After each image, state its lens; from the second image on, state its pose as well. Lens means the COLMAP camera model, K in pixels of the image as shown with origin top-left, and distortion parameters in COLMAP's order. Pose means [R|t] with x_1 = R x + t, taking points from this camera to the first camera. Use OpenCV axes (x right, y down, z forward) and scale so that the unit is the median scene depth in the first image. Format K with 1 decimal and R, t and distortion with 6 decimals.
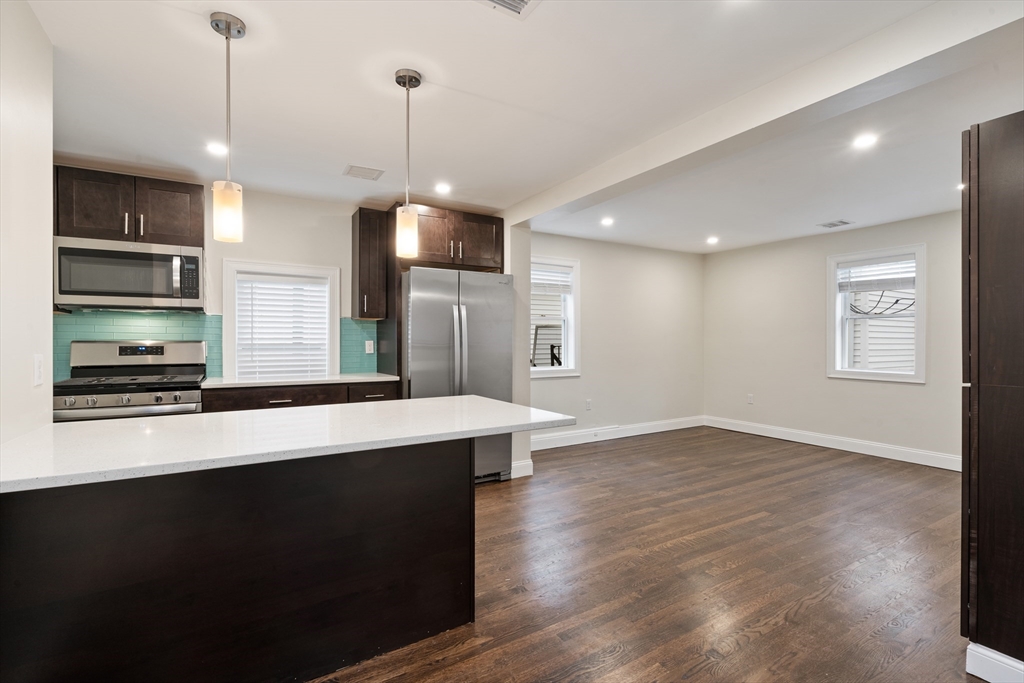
lens RADIAL K [[465.1, 0, 493.3], [0, 465.1, 340.4], [0, 0, 1]] dist [0.000145, -0.000671]
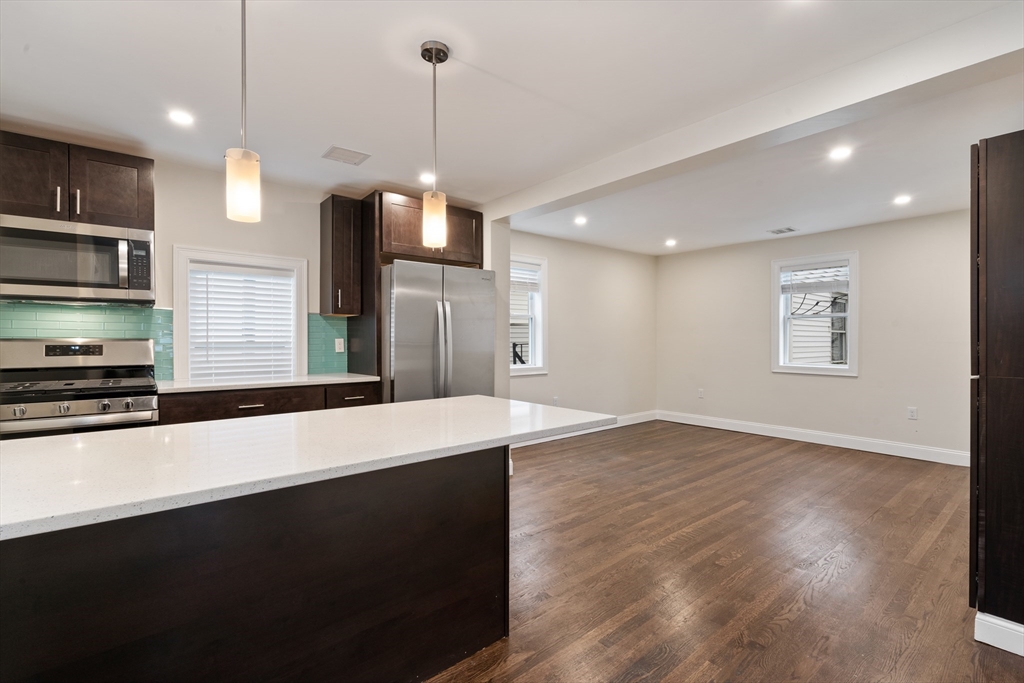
lens RADIAL K [[465.1, 0, 507.5], [0, 465.1, 339.6], [0, 0, 1]] dist [0.000145, -0.000671]
pose [[0.988139, -0.001337, 0.153555, -0.103845], [0.001142, 0.999998, 0.001360, 0.002034], [-0.153556, -0.001168, 0.988139, 0.039184]]
